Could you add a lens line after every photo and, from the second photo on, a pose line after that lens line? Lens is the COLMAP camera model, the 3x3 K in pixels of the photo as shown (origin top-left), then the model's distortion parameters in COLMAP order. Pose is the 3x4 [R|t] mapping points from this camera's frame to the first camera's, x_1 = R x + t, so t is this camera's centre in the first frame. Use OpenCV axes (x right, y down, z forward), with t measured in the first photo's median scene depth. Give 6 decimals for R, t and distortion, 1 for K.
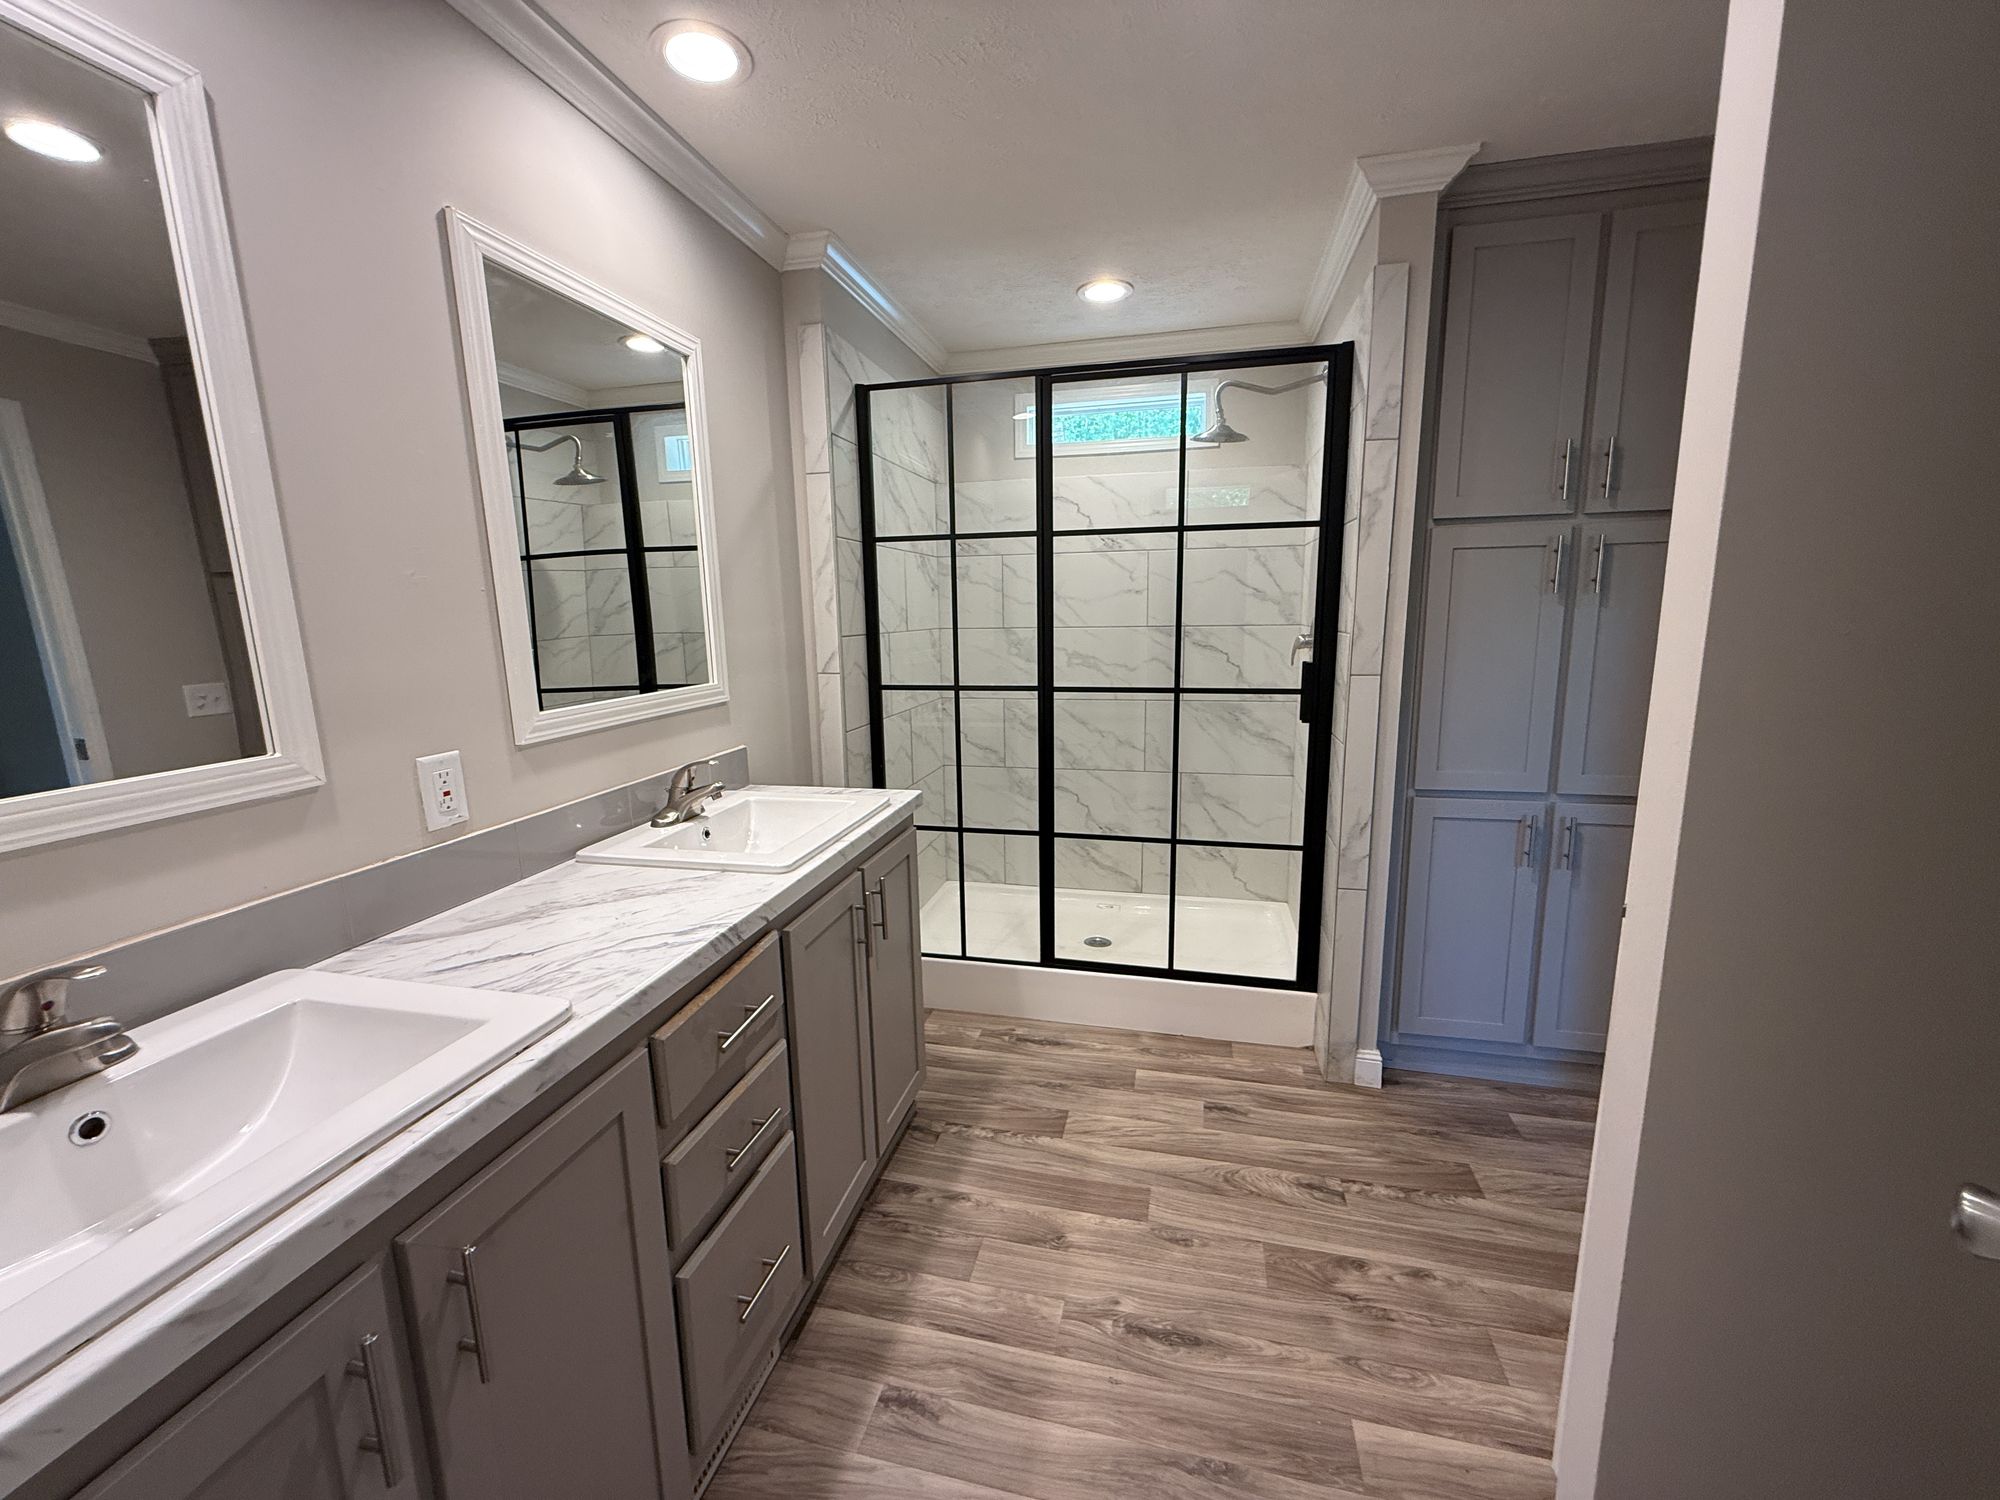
lens RADIAL K [[786.1, 0, 1004.6], [0, 786.1, 747.2], [0, 0, 1]] dist [0.001789, -0.000050]
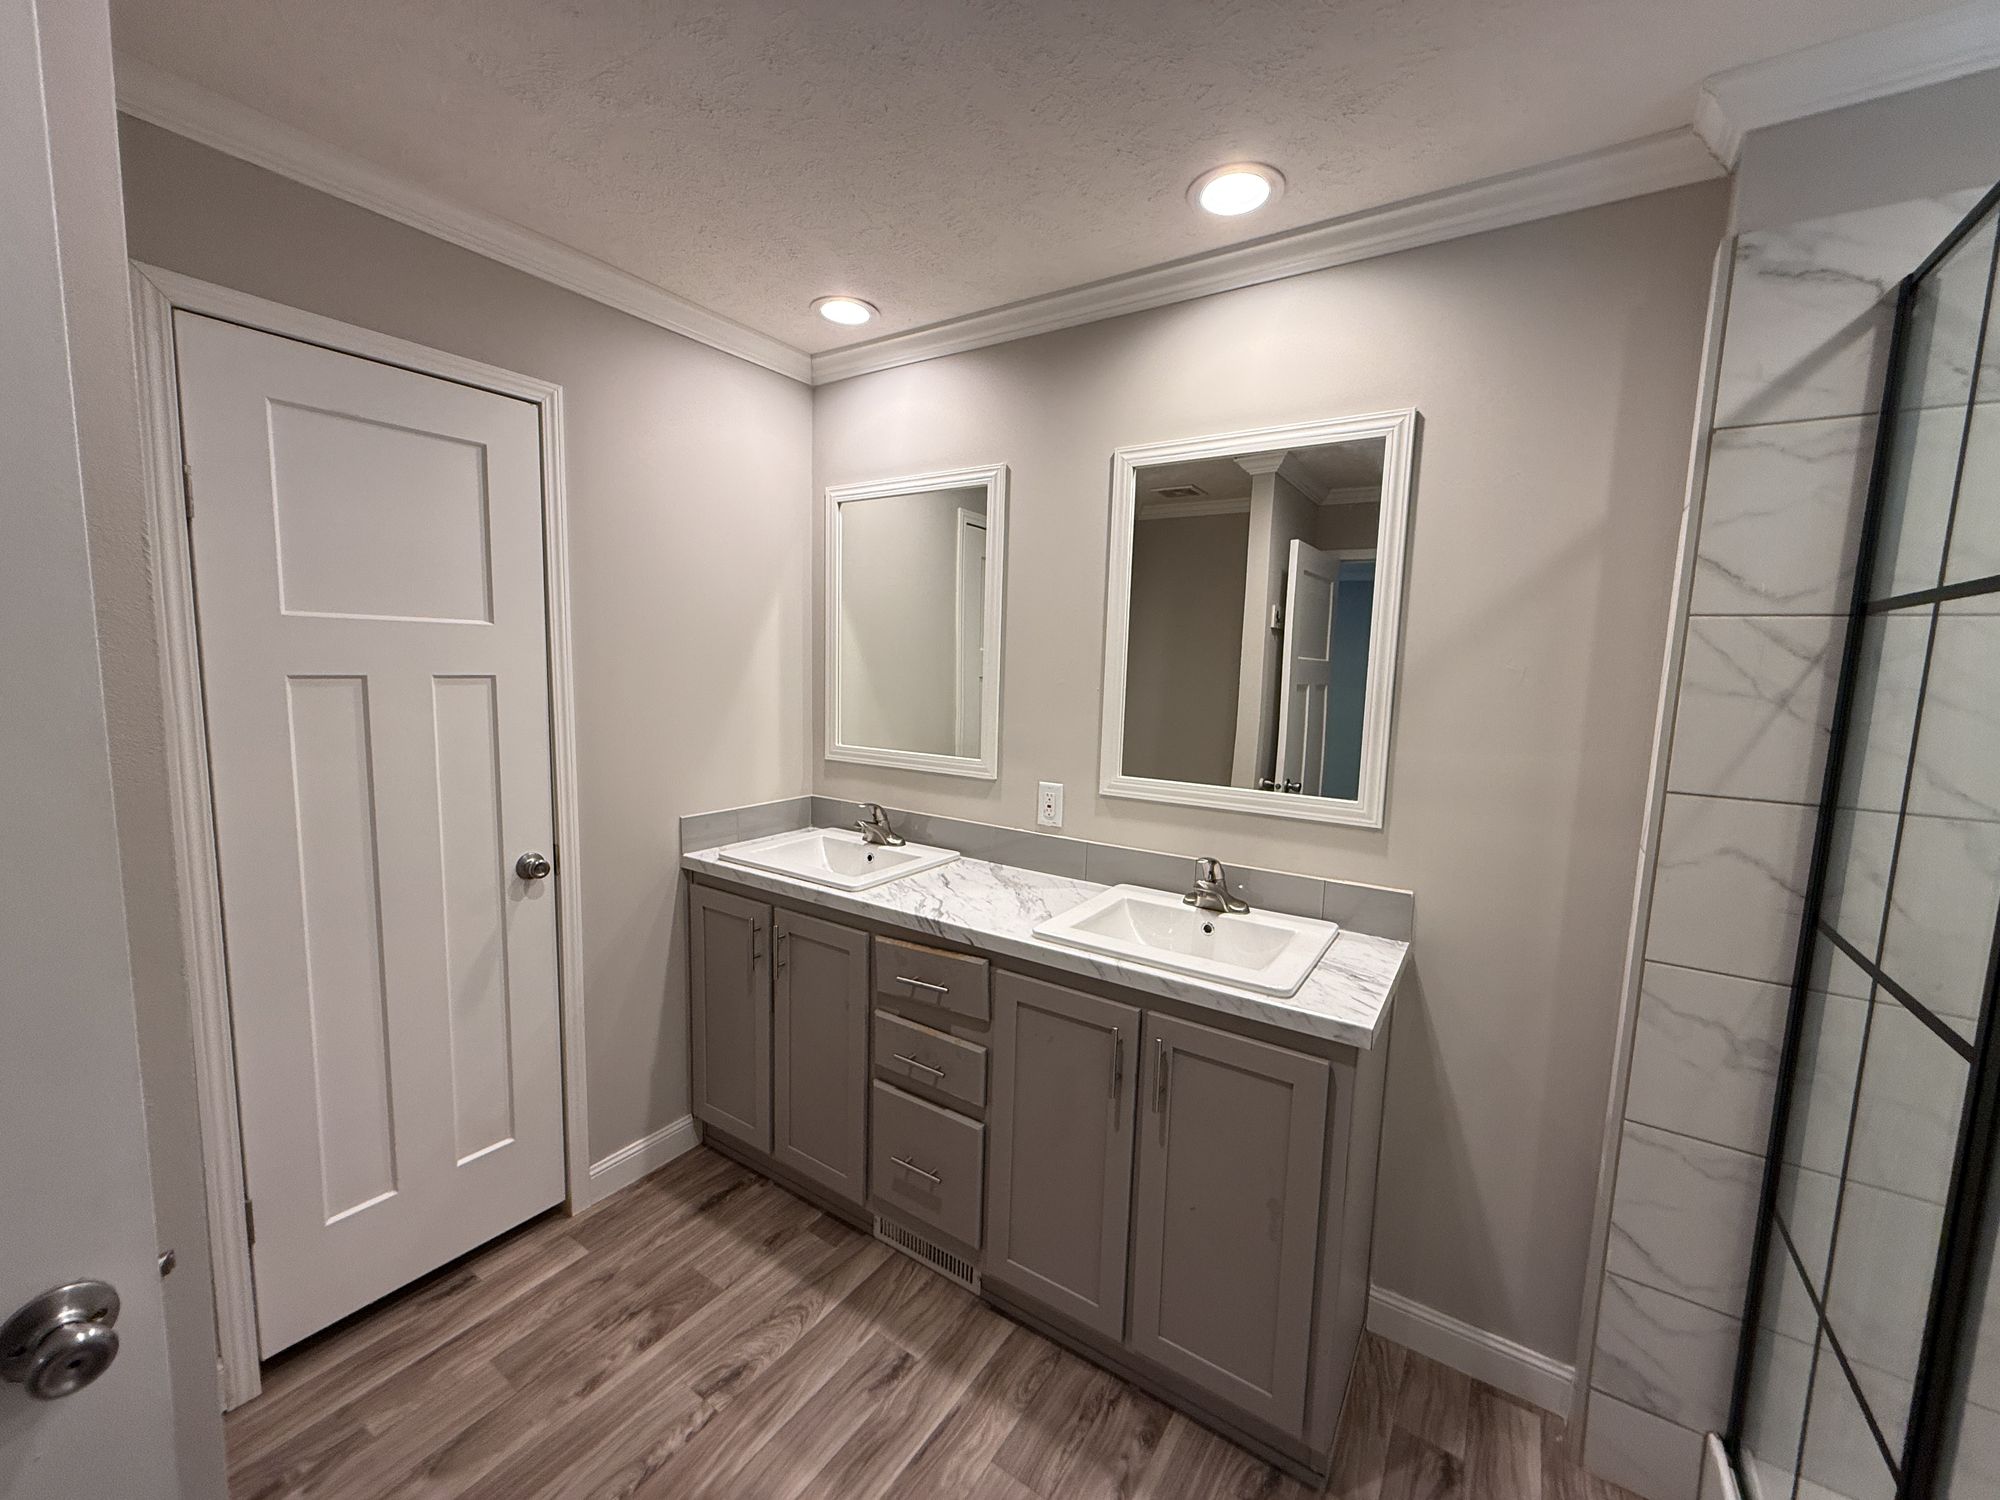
lens RADIAL K [[800.5, 0, 998.8], [0, 800.5, 747.4], [0, 0, 1]] dist [0.007671, -0.000786]
pose [[-0.344850, 0.113496, -0.931771, 0.842057], [-0.183552, 0.965345, 0.185518, -0.333173], [0.920536, 0.235004, -0.312067, 1.290529]]
